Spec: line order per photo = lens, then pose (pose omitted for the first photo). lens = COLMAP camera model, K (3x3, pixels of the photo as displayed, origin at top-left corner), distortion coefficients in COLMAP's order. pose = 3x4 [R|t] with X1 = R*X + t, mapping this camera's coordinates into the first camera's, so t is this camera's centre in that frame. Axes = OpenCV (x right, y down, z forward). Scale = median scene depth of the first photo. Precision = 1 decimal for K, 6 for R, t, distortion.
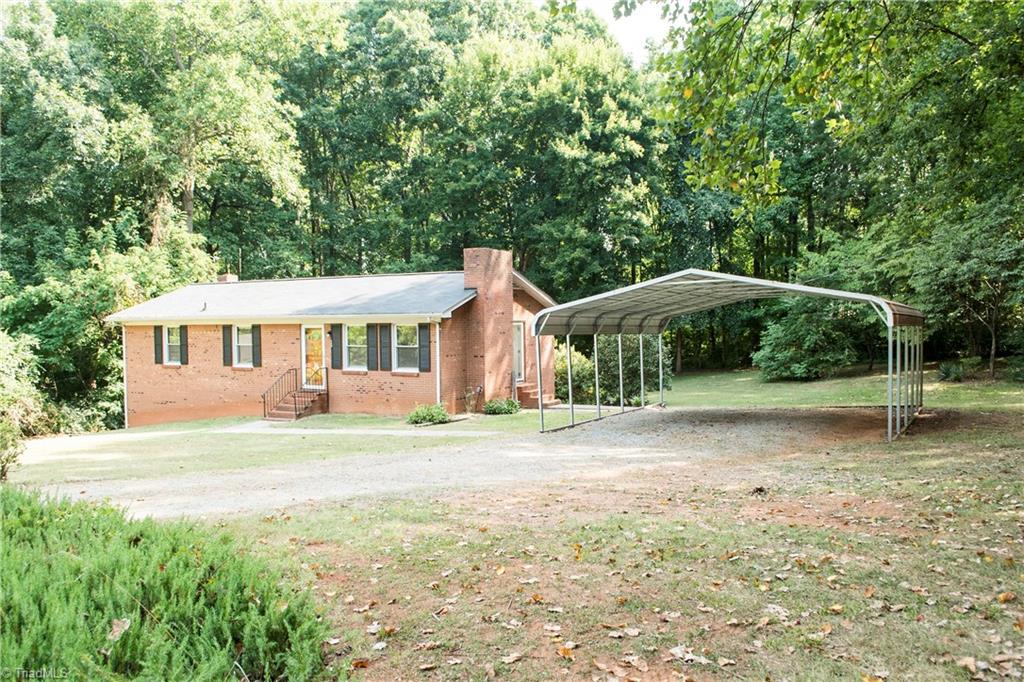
lens RADIAL K [[806.8, 0, 529.4], [0, 806.8, 348.8], [0, 0, 1]] dist [-0.068035, 0.003814]
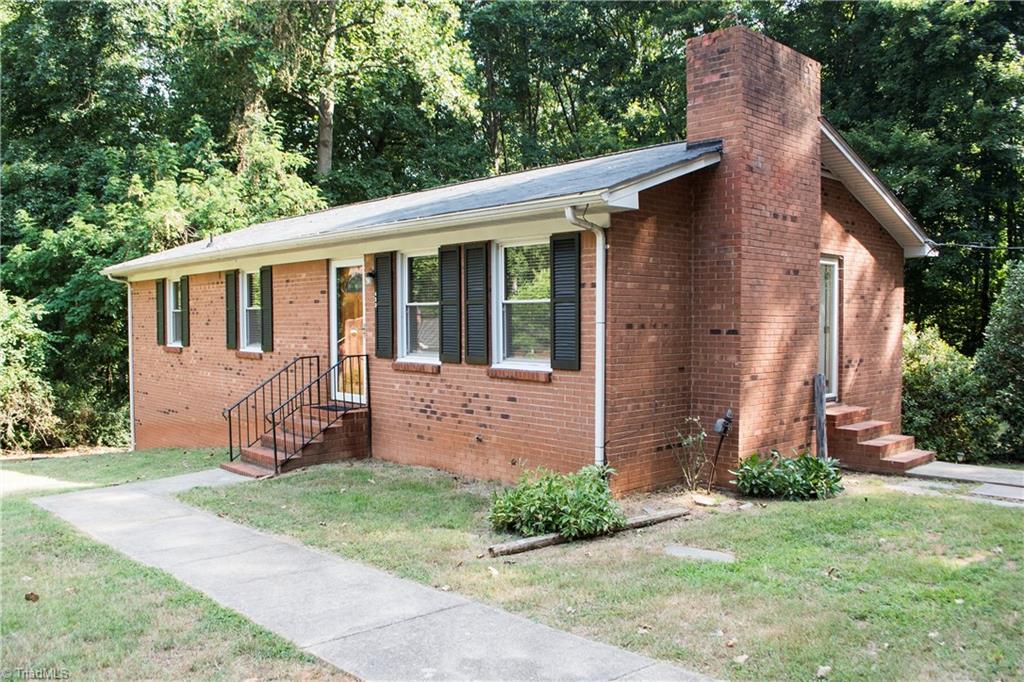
lens RADIAL K [[825.1, 0, 499.9], [0, 825.1, 345.3], [0, 0, 1]] dist [-0.083489, 0.010419]
pose [[0.937408, 0.017486, -0.347794, -0.026635], [-0.018675, 0.999826, -0.000065, 0.016105], [0.347732, 0.006556, 0.937571, 0.572972]]
